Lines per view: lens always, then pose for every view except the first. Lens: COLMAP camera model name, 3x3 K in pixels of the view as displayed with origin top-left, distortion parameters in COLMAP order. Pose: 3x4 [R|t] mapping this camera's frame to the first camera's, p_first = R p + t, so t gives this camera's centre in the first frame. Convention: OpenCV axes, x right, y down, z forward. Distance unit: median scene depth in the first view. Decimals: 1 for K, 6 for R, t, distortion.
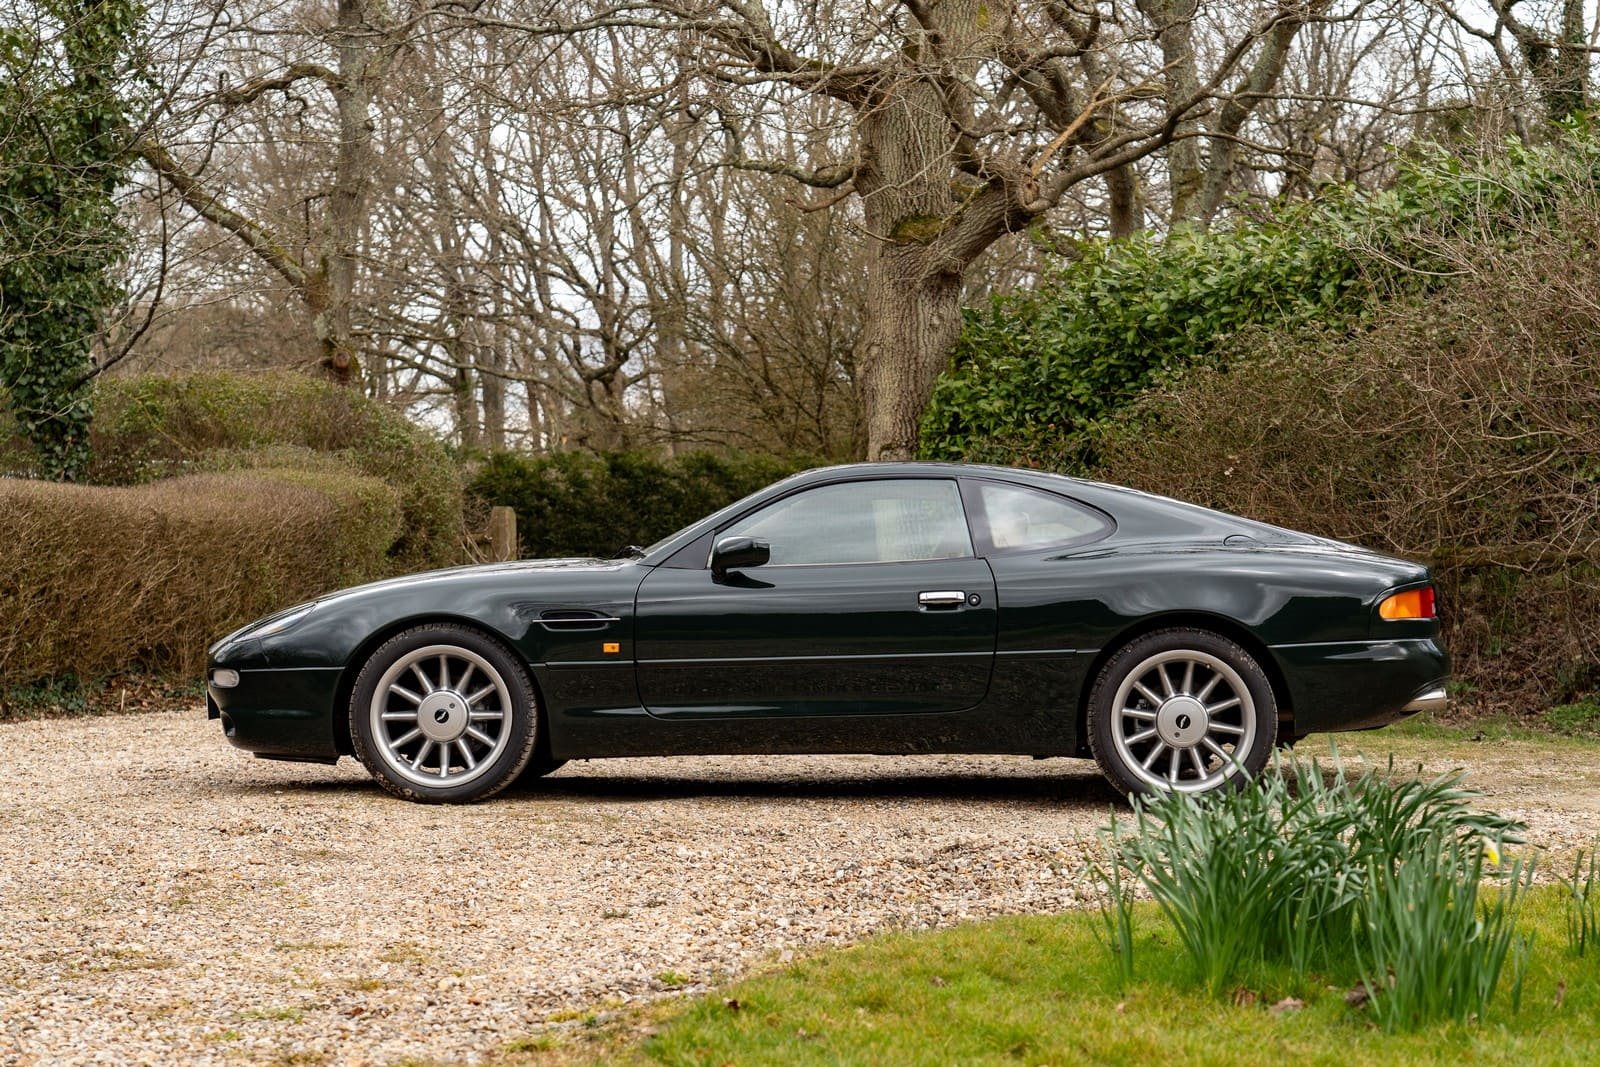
lens RADIAL K [[2472.2, 0, 775.3], [0, 2472.2, 540.1], [0, 0, 1]] dist [0.028776, 0.083351]
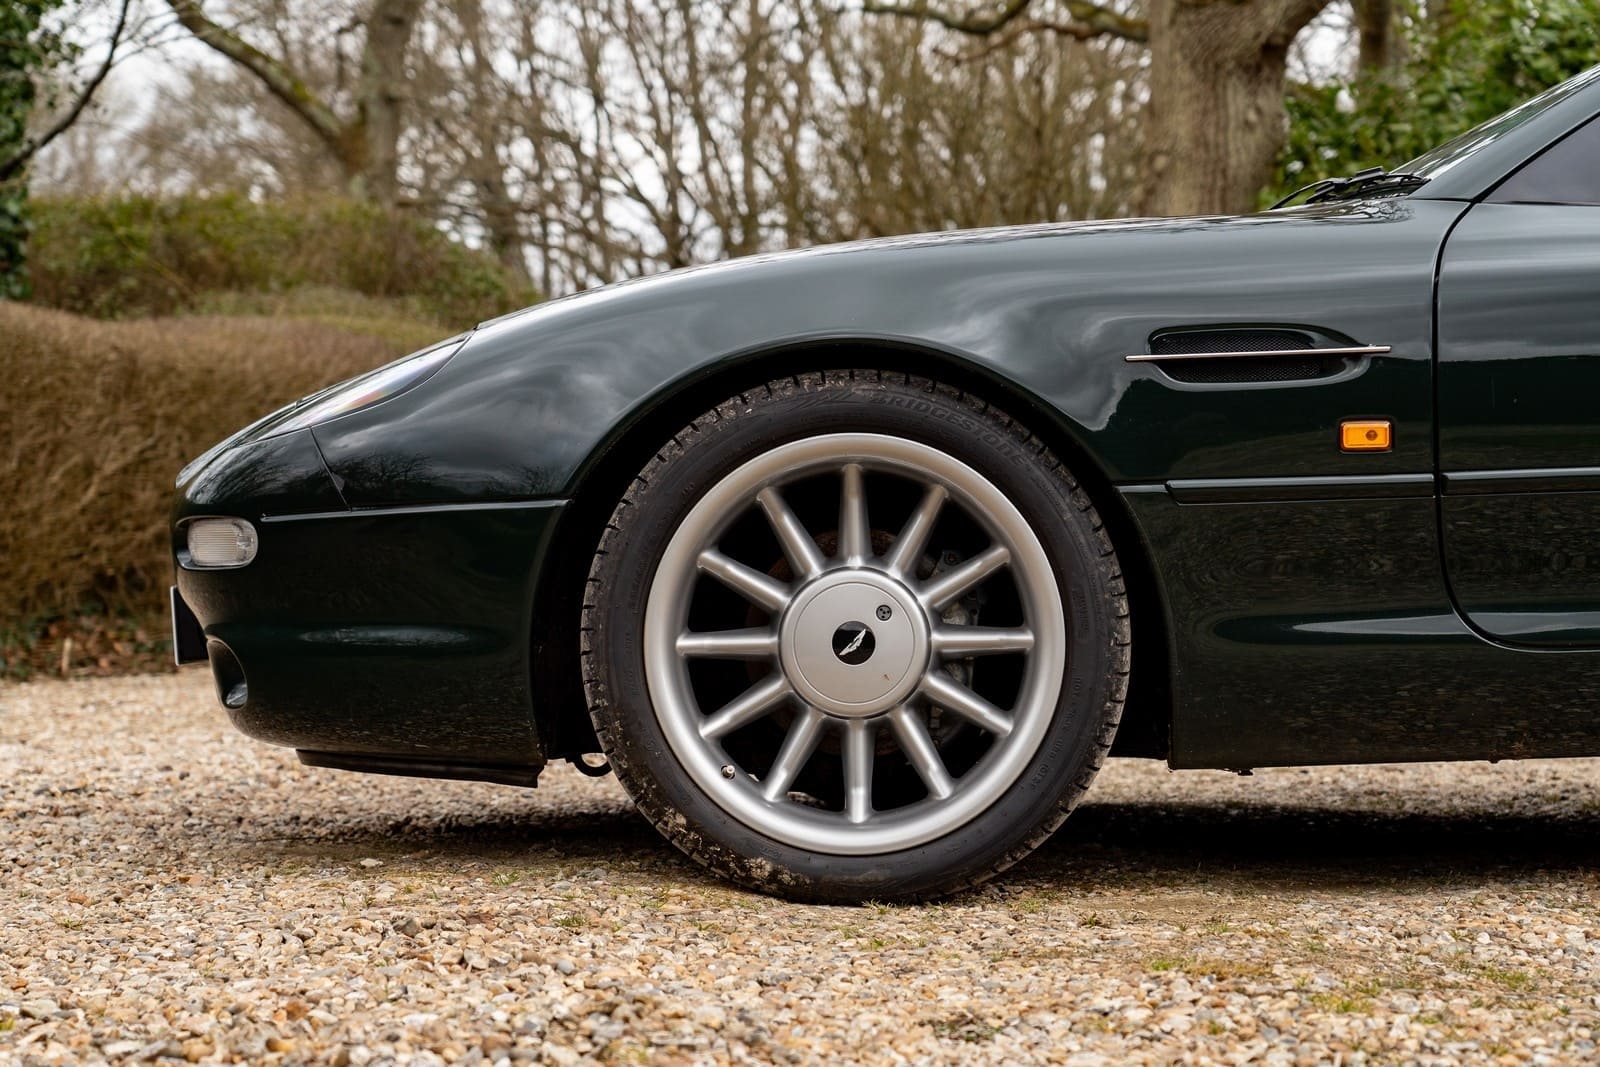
lens RADIAL K [[2822.5, 0, 800.0], [0, 2822.5, 533.5], [0, 0, 1]] dist [0.059800, 0.075266]
pose [[0.999711, -0.005667, -0.023370, -0.126021], [0.005989, 0.999887, 0.013762, 0.048134], [0.023290, -0.013898, 0.999632, 0.581059]]
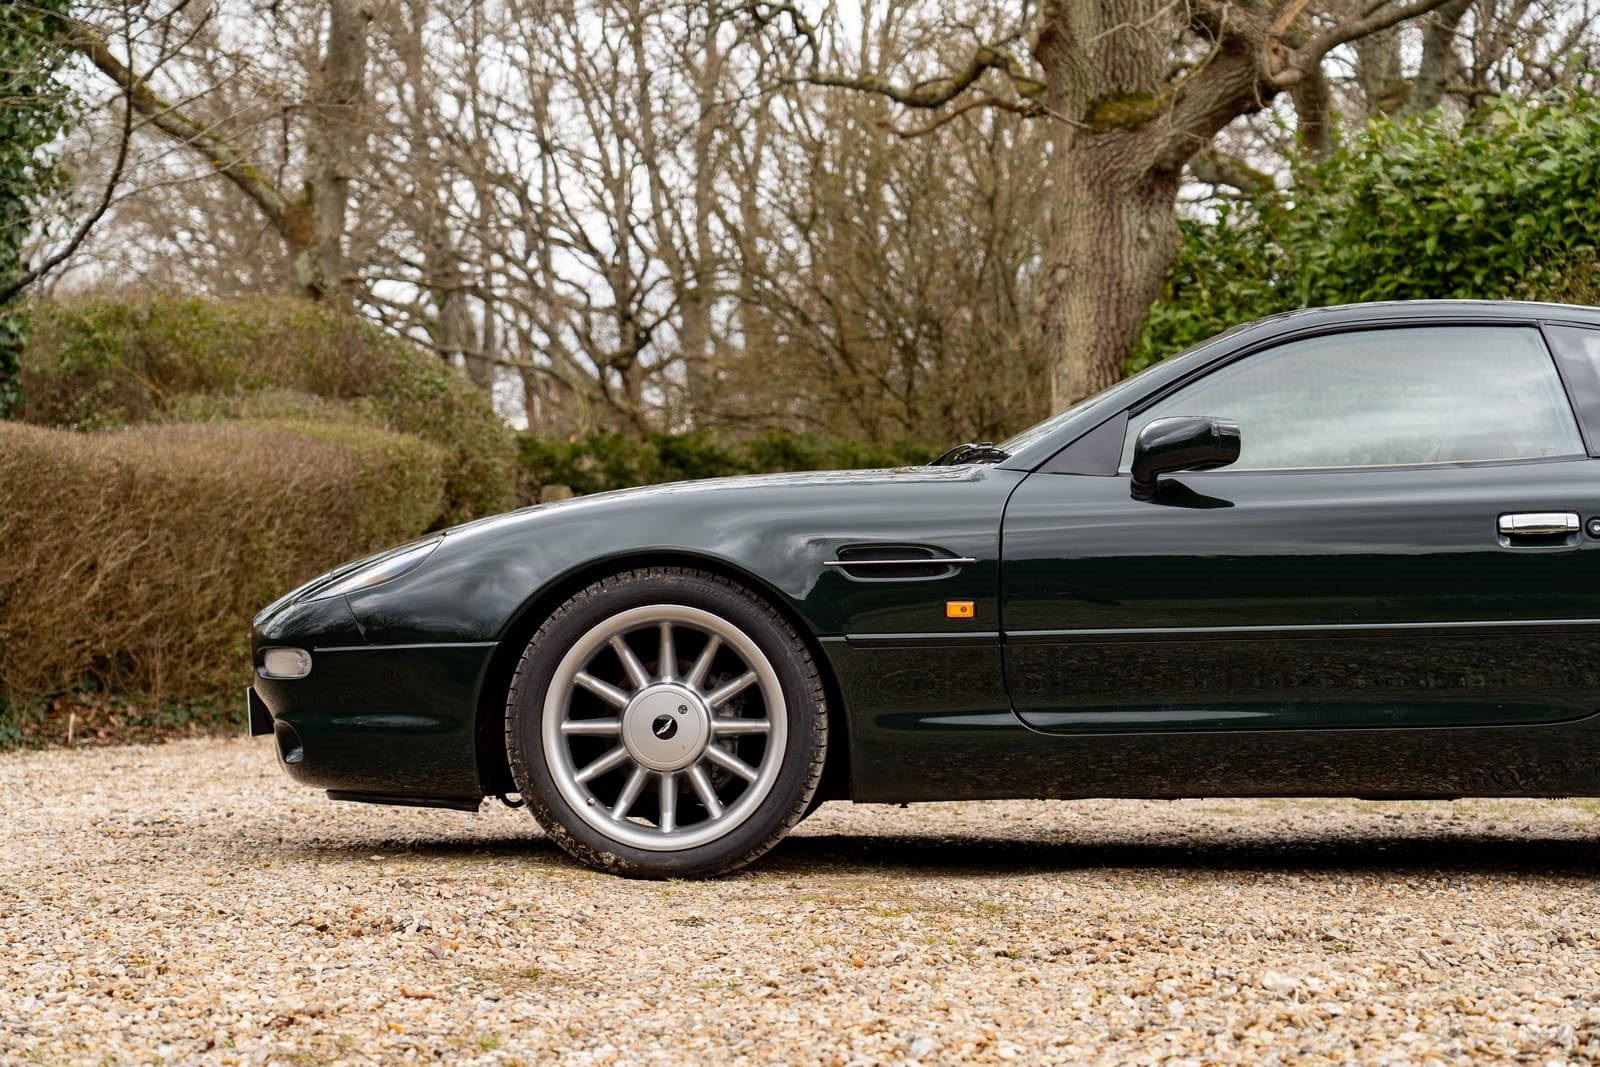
lens RADIAL K [[2971.4, 0, 800.0], [0, 2971.4, 533.5], [0, 0, 1]] dist [0.046114, 0.086576]
pose [[0.999966, 0.002561, -0.007778, -0.092705], [-0.002633, 0.999955, -0.009159, 0.030383], [0.007754, 0.009179, 0.999928, 0.287386]]
